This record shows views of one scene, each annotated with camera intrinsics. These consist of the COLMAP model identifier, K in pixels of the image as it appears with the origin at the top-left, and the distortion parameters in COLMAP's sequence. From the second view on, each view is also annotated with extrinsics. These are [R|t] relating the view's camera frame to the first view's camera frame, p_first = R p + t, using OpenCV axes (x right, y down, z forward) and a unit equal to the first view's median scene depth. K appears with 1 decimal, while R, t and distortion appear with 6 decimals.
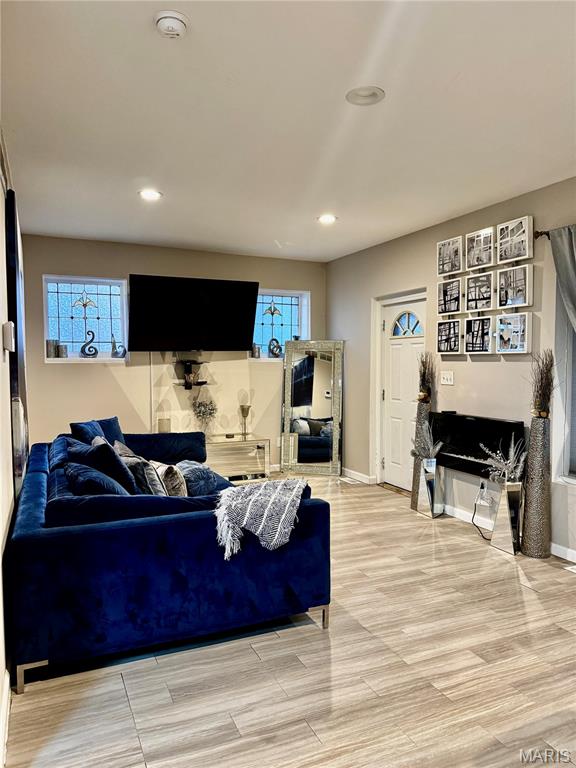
lens RADIAL K [[543.6, 0, 288.0], [0, 543.6, 384.0], [0, 0, 1]] dist [0.116814, -0.154009]
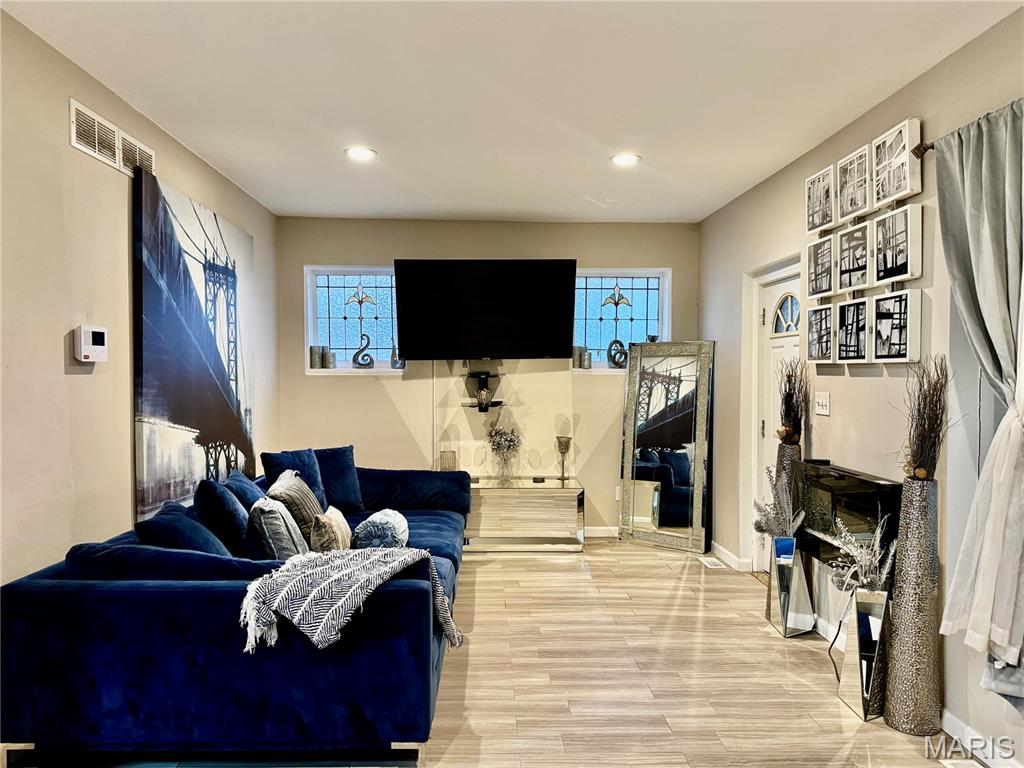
lens RADIAL K [[756.5, 0, 503.9], [0, 756.5, 385.7], [0, 0, 1]] dist [0.052474, -0.052198]
pose [[0.921444, 0.010472, -0.388370, 0.313531], [-0.019697, 0.999610, -0.019780, -0.007532], [0.388012, 0.025876, 0.921291, 0.112284]]
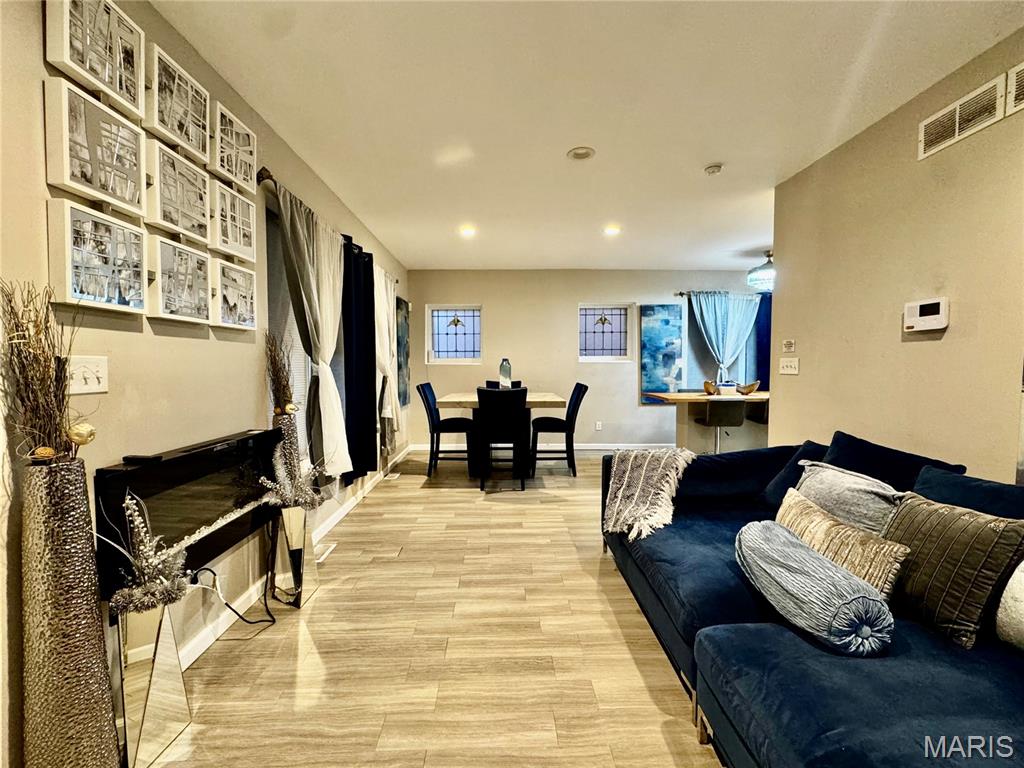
lens RADIAL K [[437.8, 0, 512.0], [0, 437.8, 384.0], [0, 0, 1]] dist [-0.003236, -0.000262]
pose [[-0.920764, -0.015258, 0.389821, -0.077043], [0.018186, 0.996470, 0.081958, -0.024607], [-0.389696, 0.082553, -0.917236, 1.229889]]
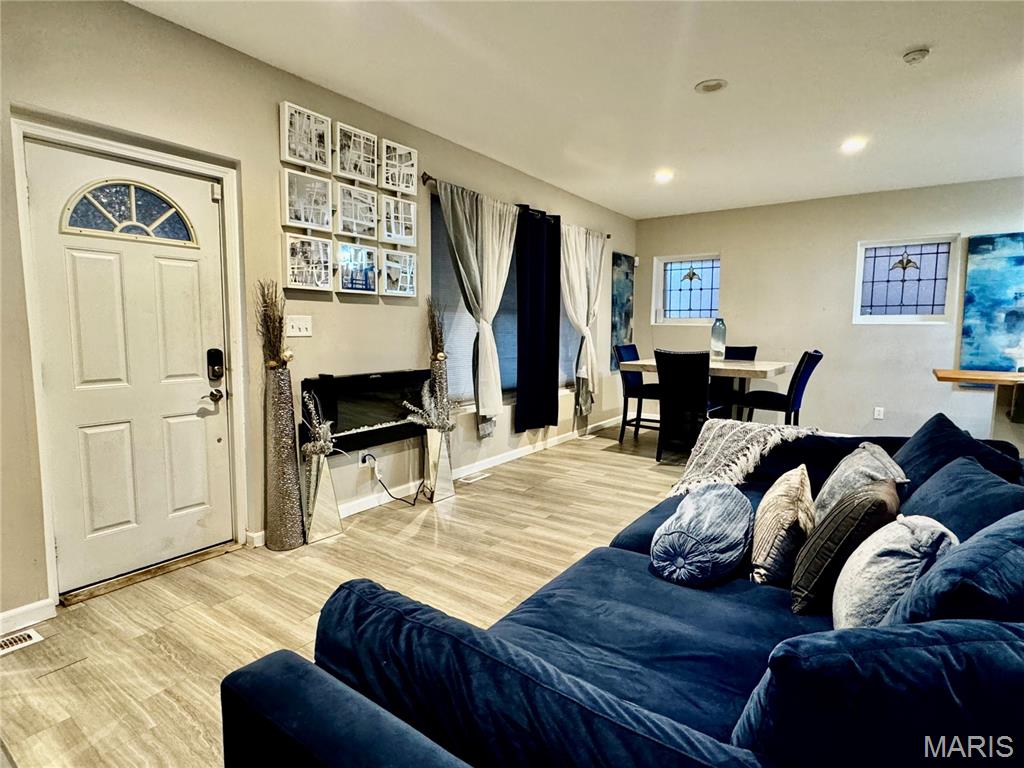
lens RADIAL K [[539.1, 0, 512.0], [0, 539.1, 384.0], [0, 0, 1]] dist [-0.004971, -0.000797]
pose [[-0.510271, -0.096187, 0.854618, -0.414595], [0.028162, 0.991324, 0.128388, -0.019034], [-0.859552, 0.089580, -0.503135, 1.186440]]
